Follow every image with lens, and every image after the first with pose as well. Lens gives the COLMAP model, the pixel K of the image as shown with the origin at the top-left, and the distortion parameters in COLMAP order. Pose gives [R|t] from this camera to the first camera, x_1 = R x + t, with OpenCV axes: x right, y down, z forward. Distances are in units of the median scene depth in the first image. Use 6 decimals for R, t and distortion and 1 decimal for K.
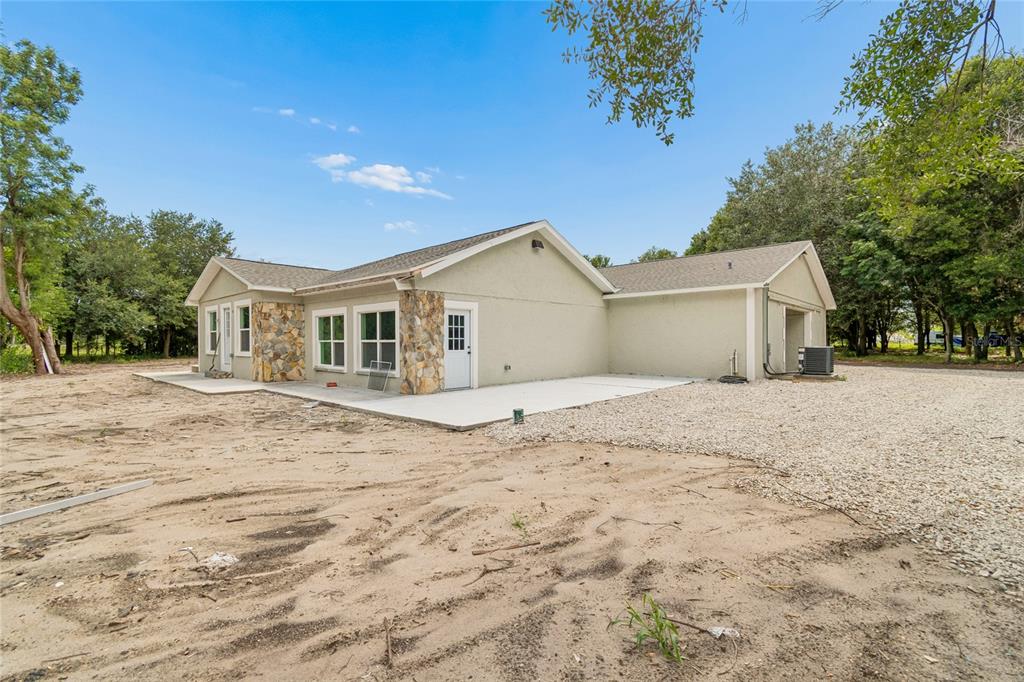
lens RADIAL K [[459.4, 0, 514.4], [0, 459.4, 337.0], [0, 0, 1]] dist [0.000063, 0.000600]
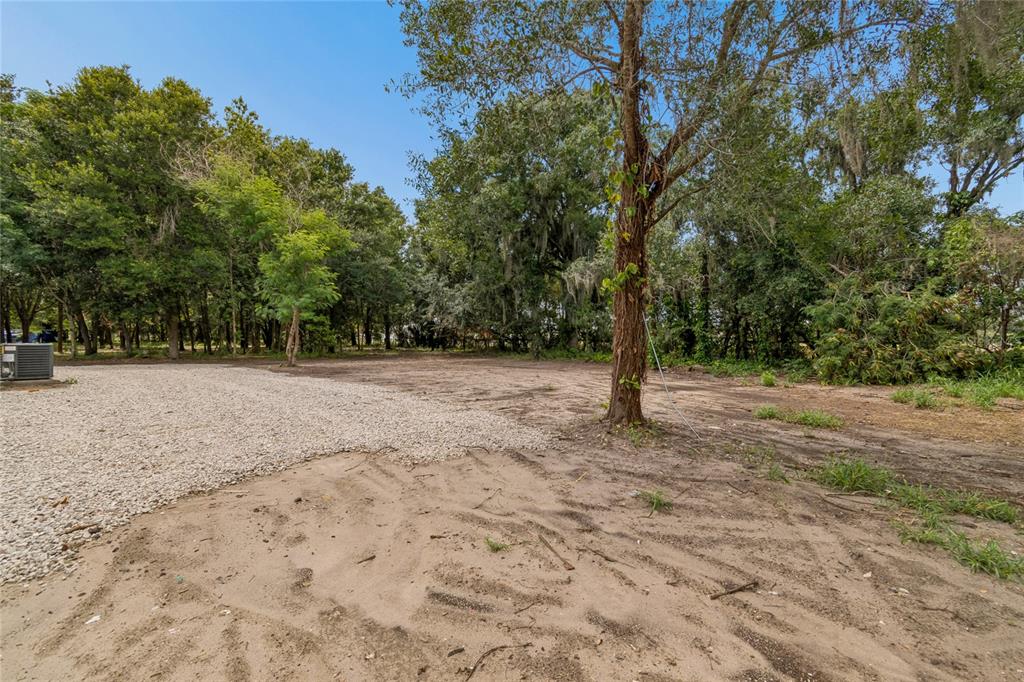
lens RADIAL K [[459.4, 0, 514.4], [0, 459.4, 337.0], [0, 0, 1]] dist [0.000063, 0.000600]
pose [[-0.077690, -0.002111, 0.996975, -0.625592], [-0.012066, 0.999927, 0.001177, -0.006575], [-0.996905, -0.011938, -0.077710, 0.728990]]
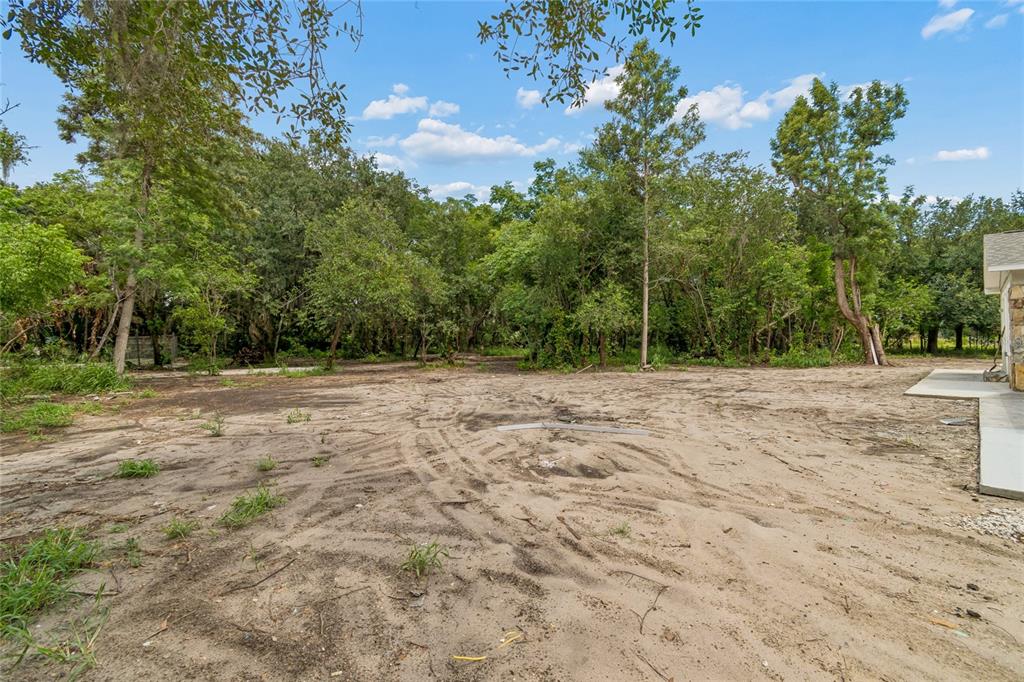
lens RADIAL K [[459.4, 0, 514.4], [0, 459.4, 337.0], [0, 0, 1]] dist [0.000063, 0.000600]
pose [[-0.071214, -0.002473, -0.997458, 0.718922], [0.021480, 0.999761, -0.004012, -0.013560], [0.997230, -0.021711, -0.071144, 0.594176]]
